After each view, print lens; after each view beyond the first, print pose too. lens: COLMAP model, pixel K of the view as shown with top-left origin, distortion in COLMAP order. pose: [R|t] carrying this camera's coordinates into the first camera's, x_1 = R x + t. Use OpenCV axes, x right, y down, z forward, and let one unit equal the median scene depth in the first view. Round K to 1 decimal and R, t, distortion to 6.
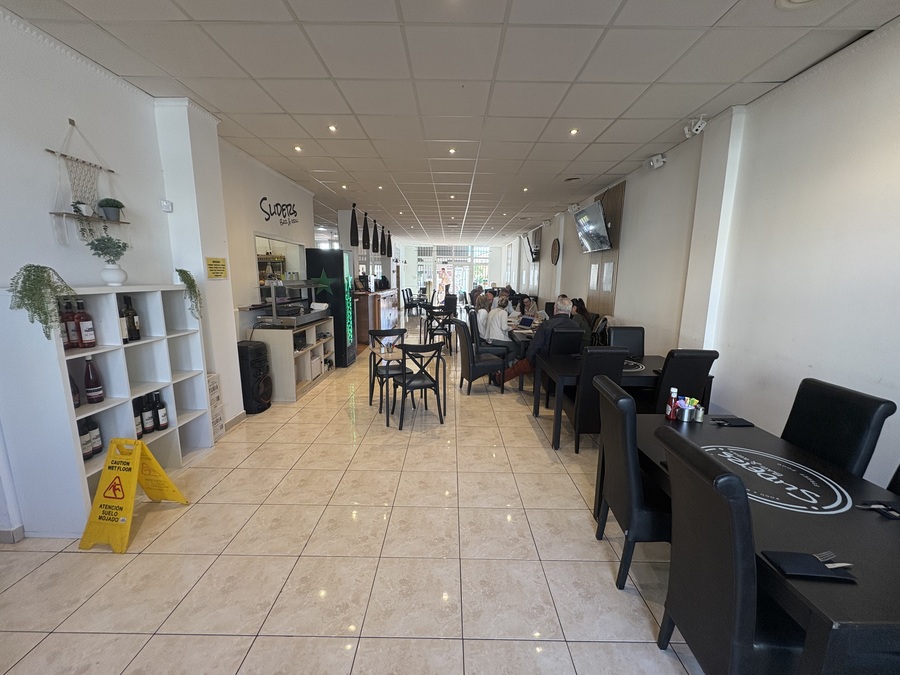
lens RADIAL K [[356.2, 0, 450.0], [0, 356.2, 337.5], [0, 0, 1]] dist [-0.001342, 0.000191]
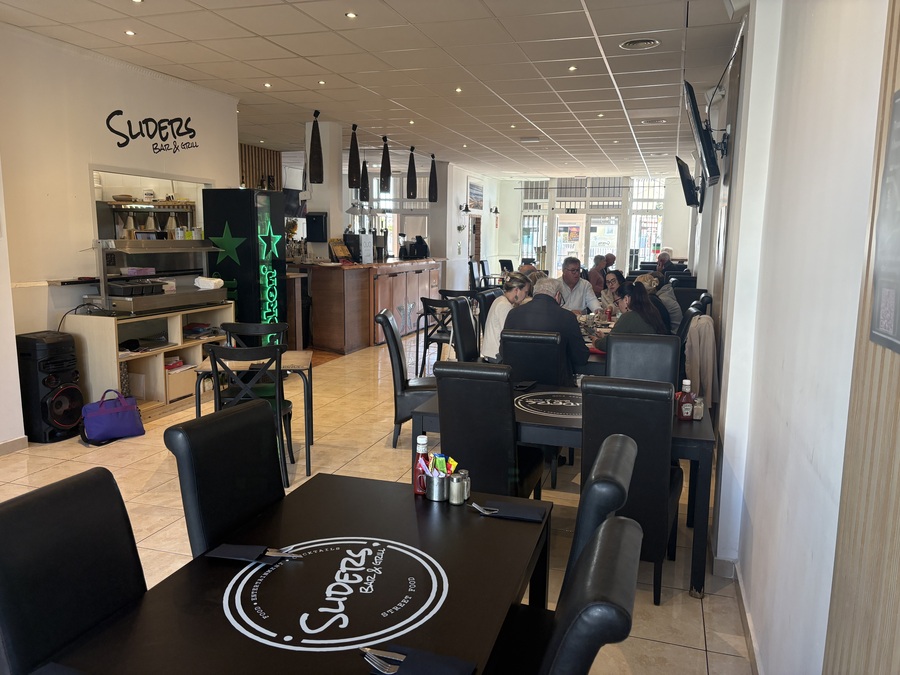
lens RADIAL K [[684.6, 0, 450.0], [0, 684.6, 337.5], [0, 0, 1]] dist [0.006458, 0.001404]
pose [[0.953944, 0.044871, -0.296609, 0.390678], [-0.052607, 0.998450, -0.018146, 0.004235], [0.295335, 0.032913, 0.954827, 0.009575]]
